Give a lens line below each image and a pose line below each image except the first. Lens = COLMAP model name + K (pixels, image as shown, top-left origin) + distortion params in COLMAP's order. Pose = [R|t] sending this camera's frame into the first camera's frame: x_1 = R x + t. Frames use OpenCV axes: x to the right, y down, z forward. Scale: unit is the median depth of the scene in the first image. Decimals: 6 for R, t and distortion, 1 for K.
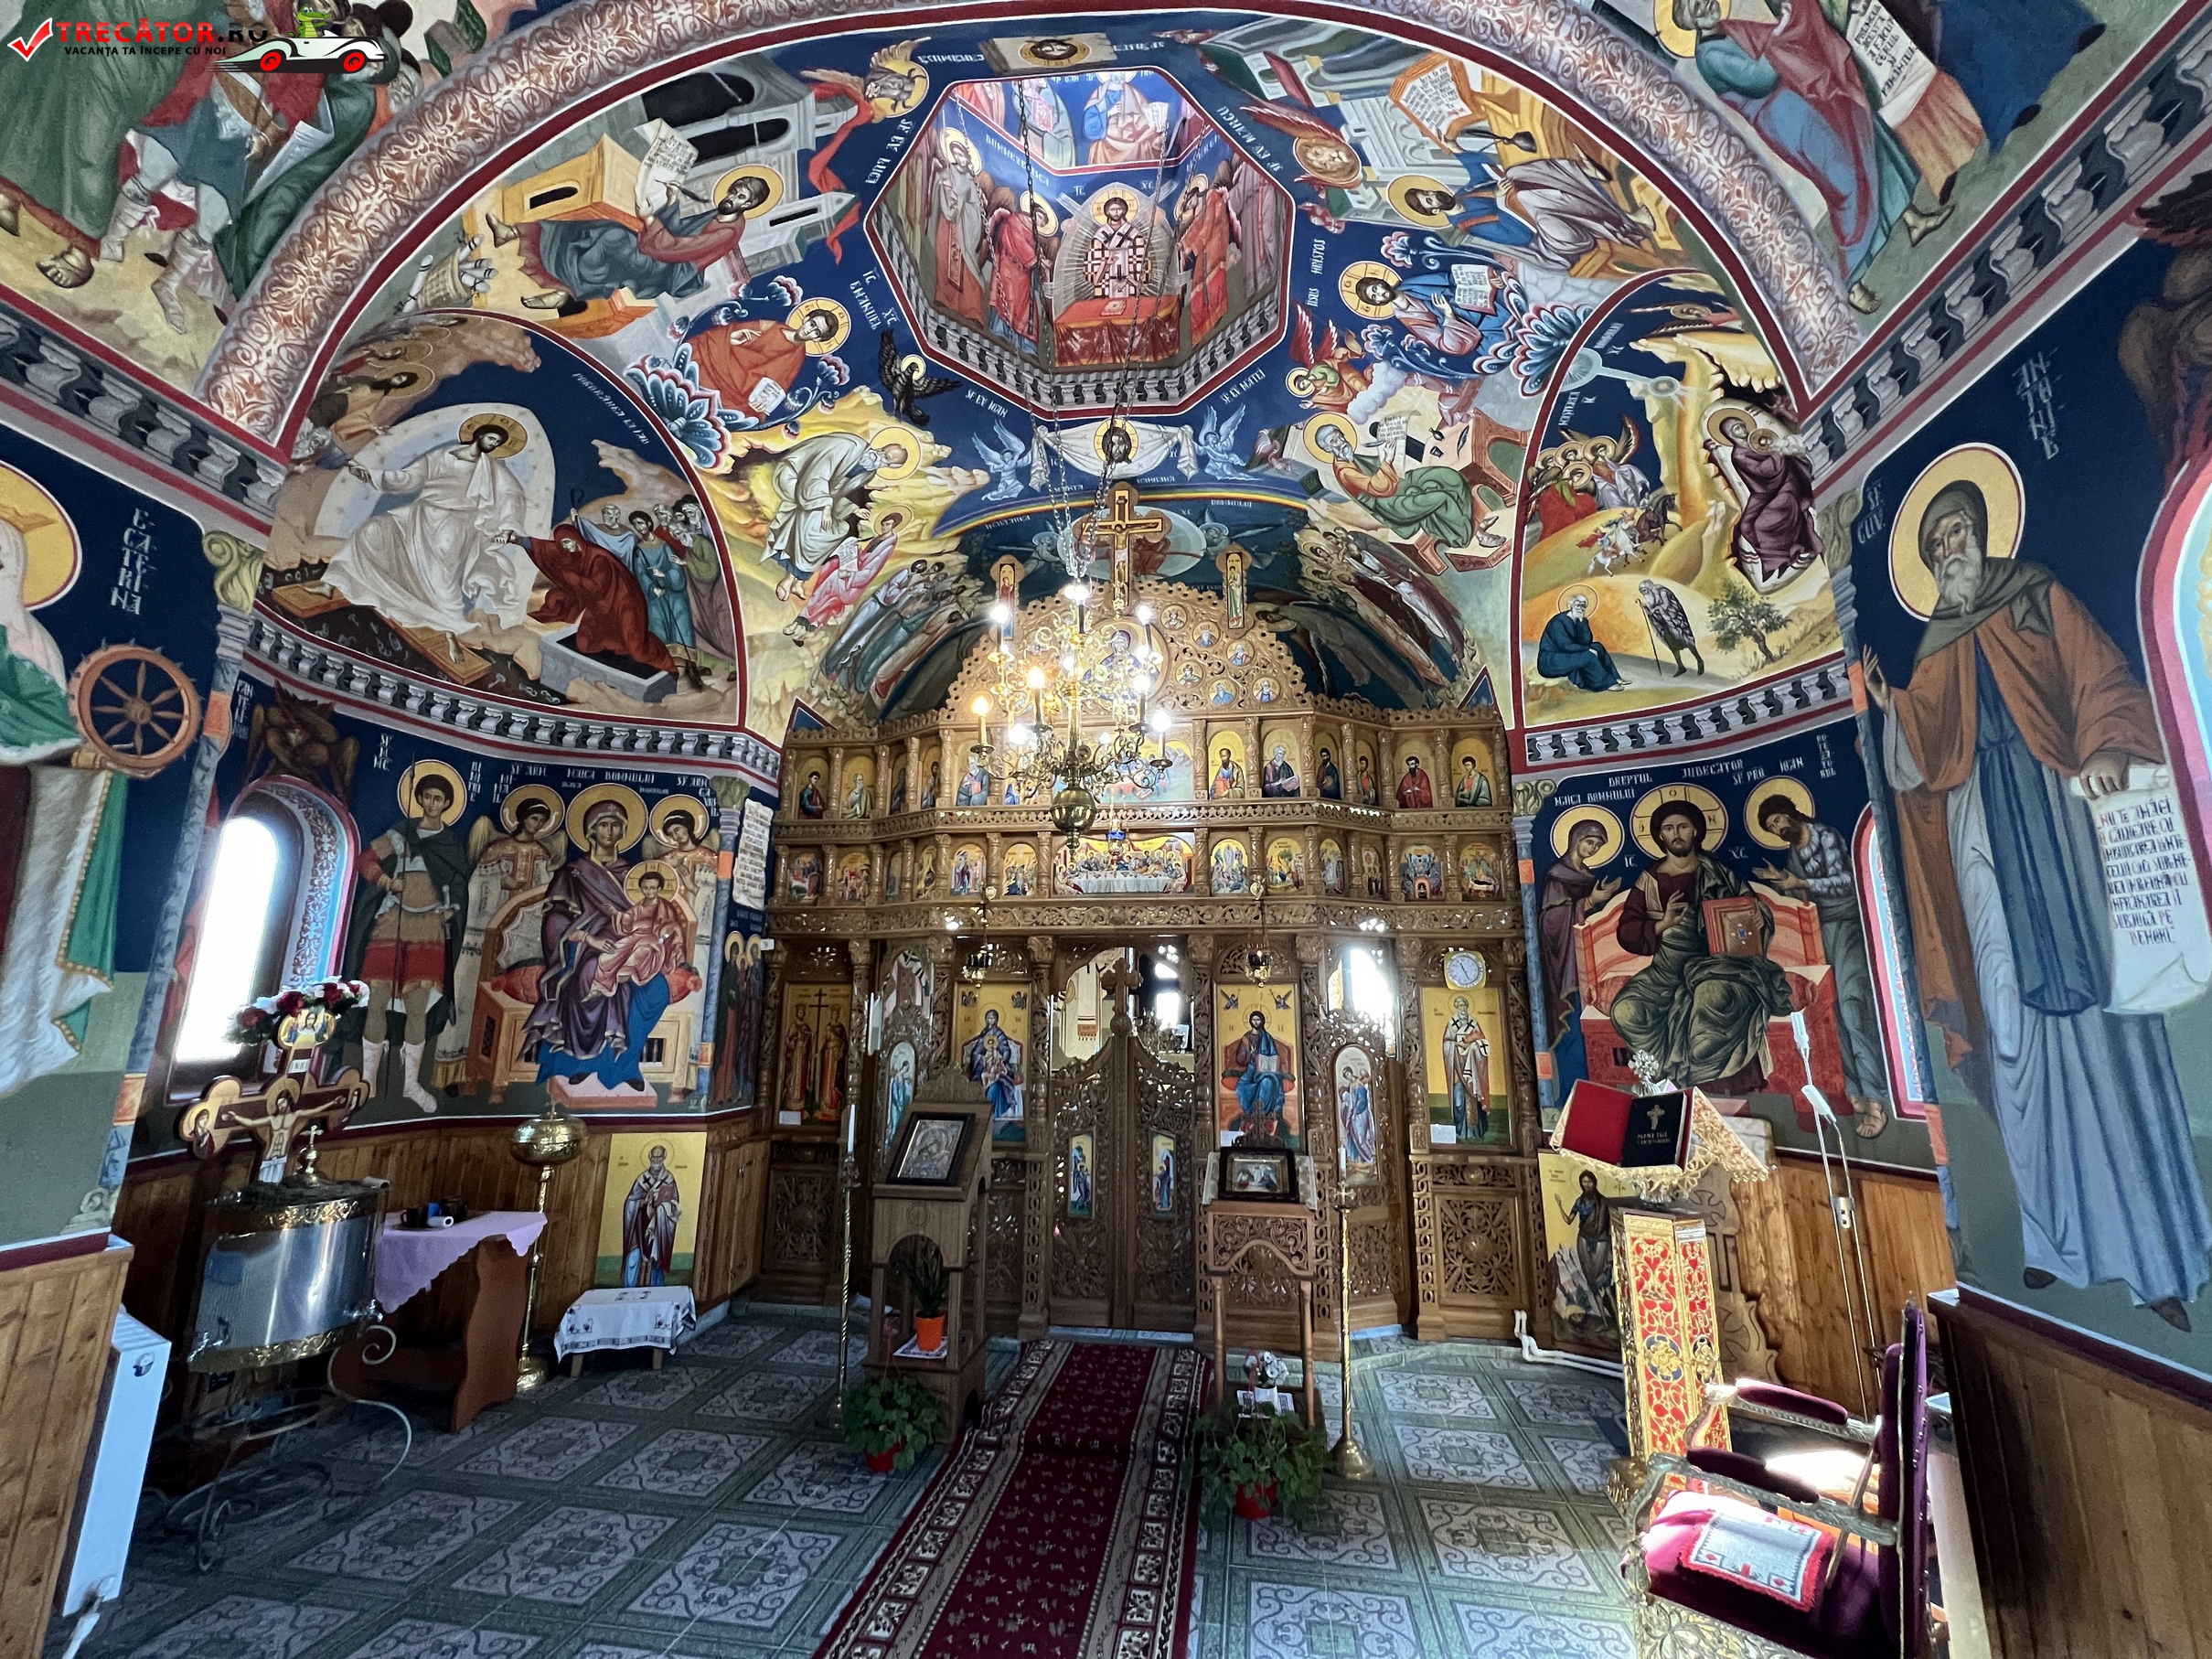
lens RADIAL K [[880.1, 0, 1104.6], [0, 880.1, 834.4], [0, 0, 1]] dist [-0.001627, 0.000518]
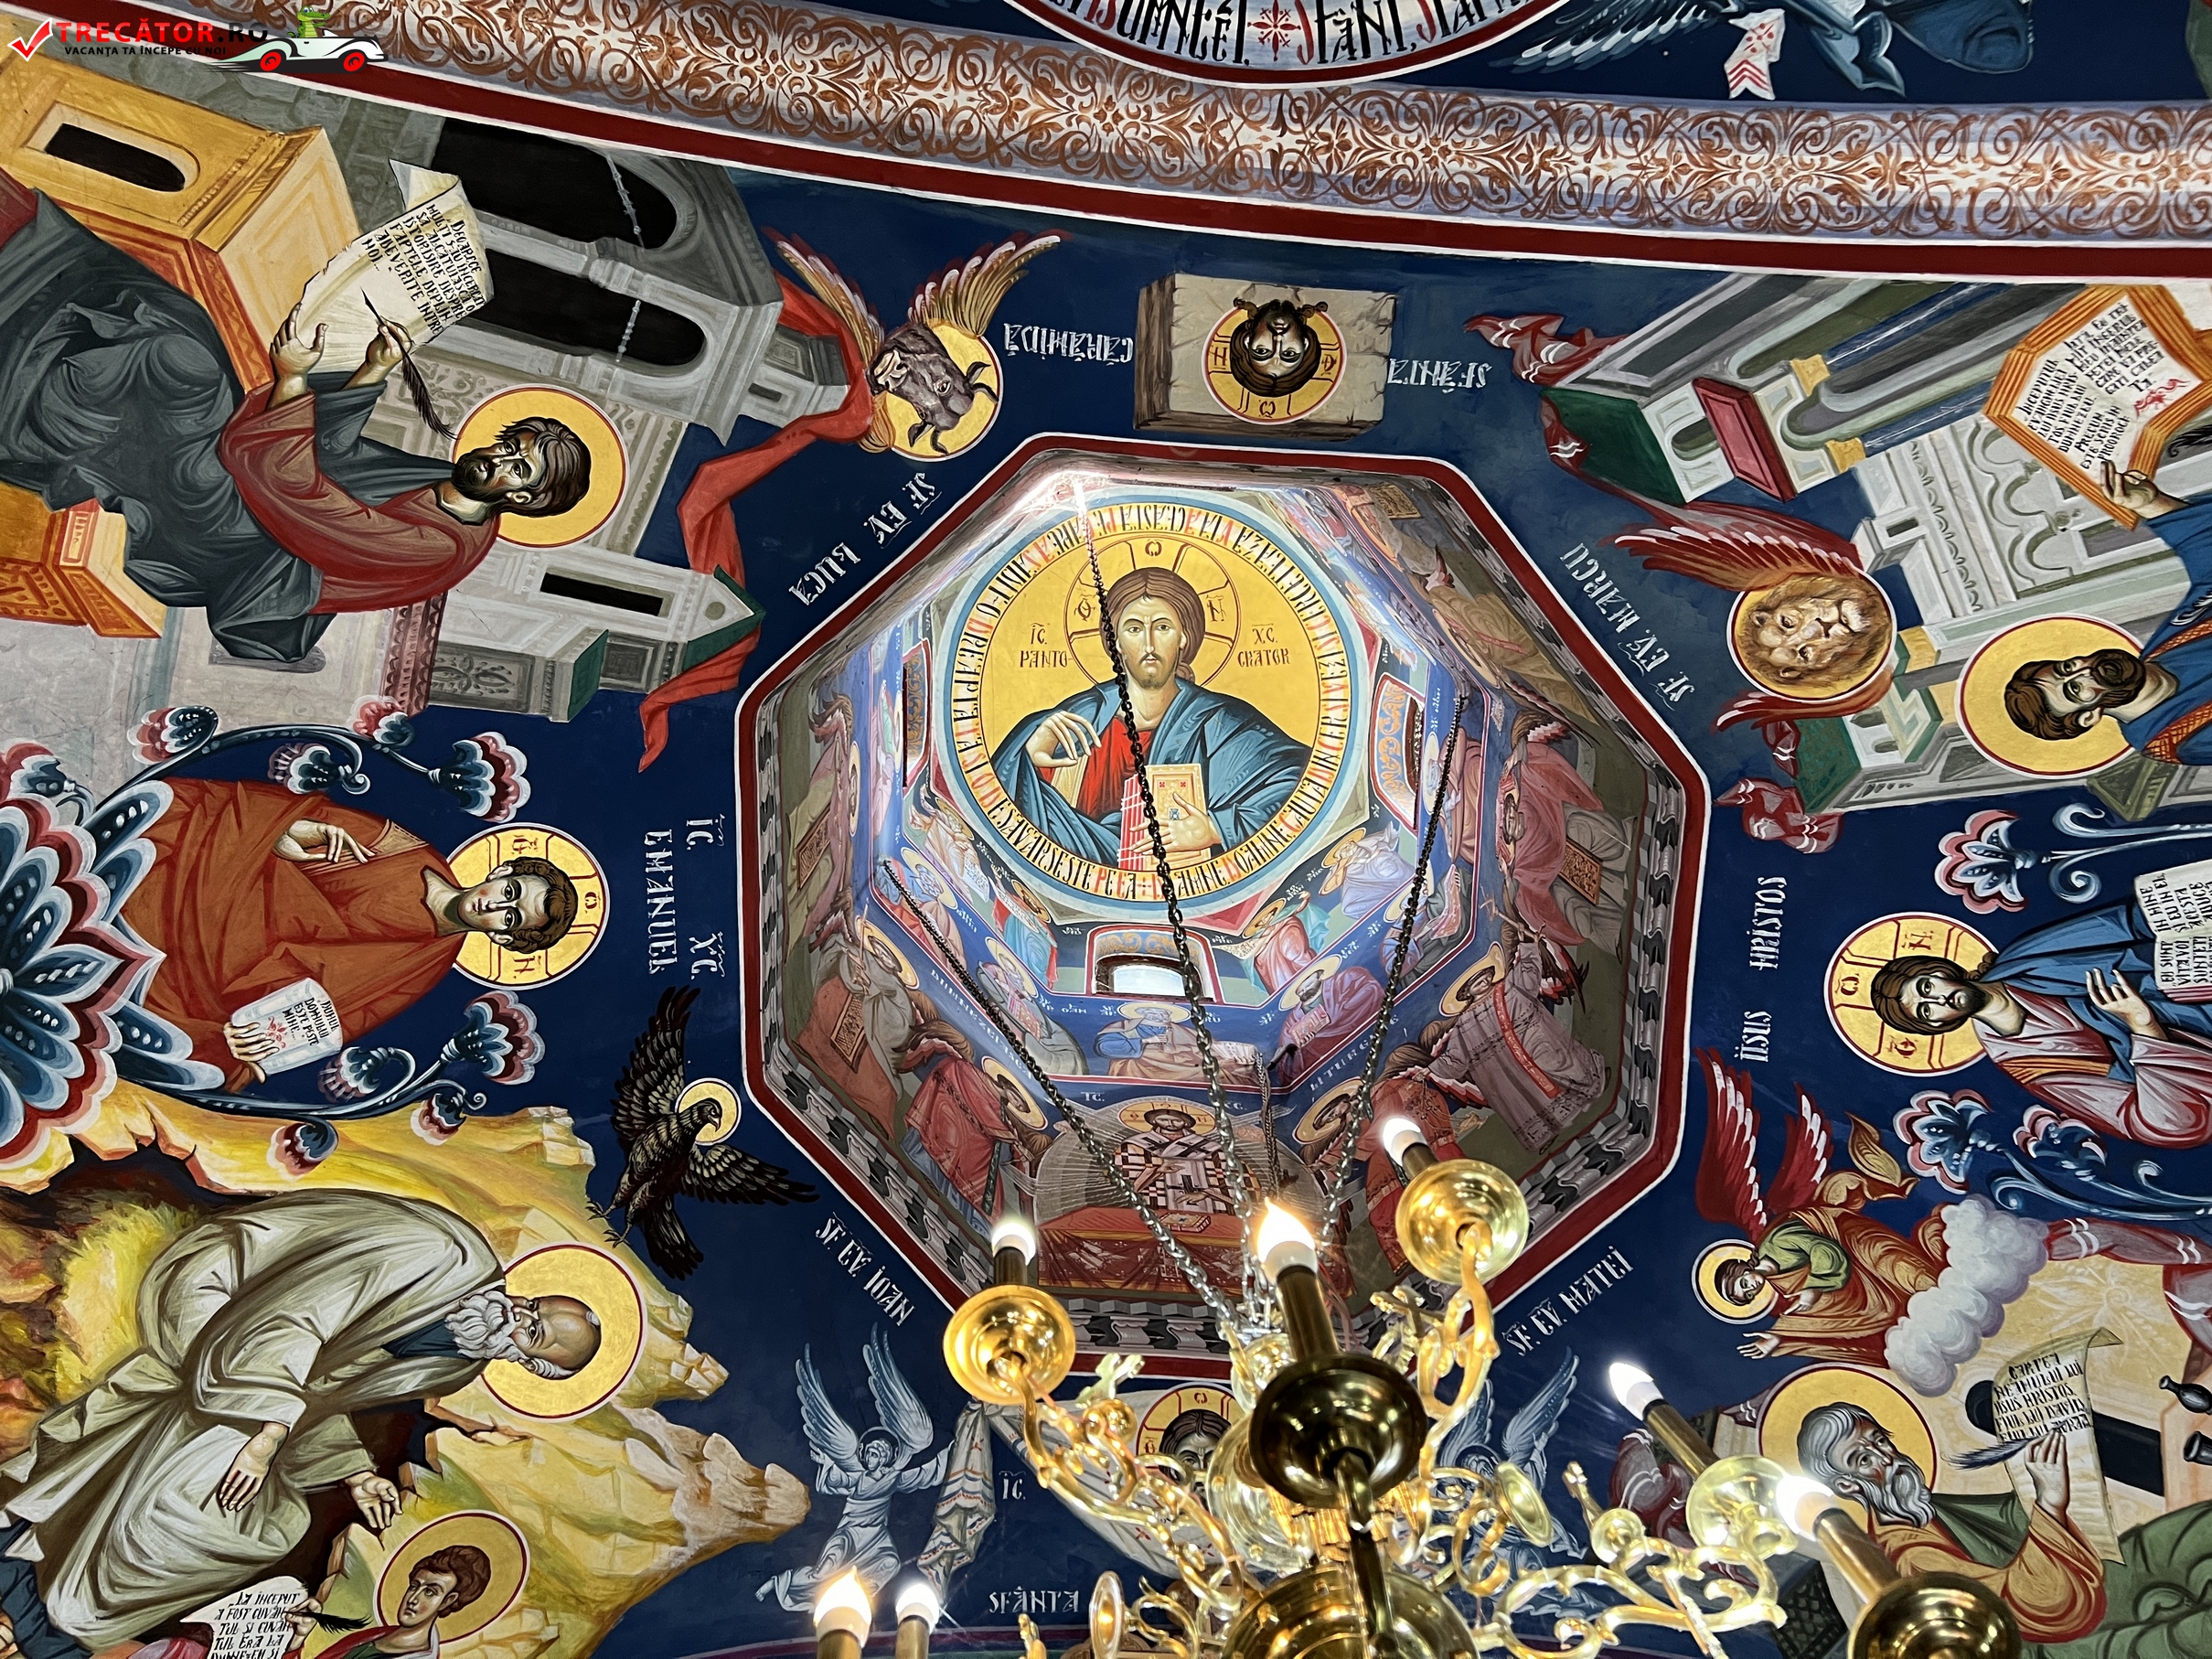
lens RADIAL K [[1665.9, 0, 1096.3], [0, 1665.9, 829.2], [0, 0, 1]] dist [0.041954, -0.044453]
pose [[0.986623, 0.156736, 0.044809, -0.108730], [-0.019094, 0.384097, -0.923095, 0.076305], [-0.161893, 0.909892, 0.381952, 0.611149]]
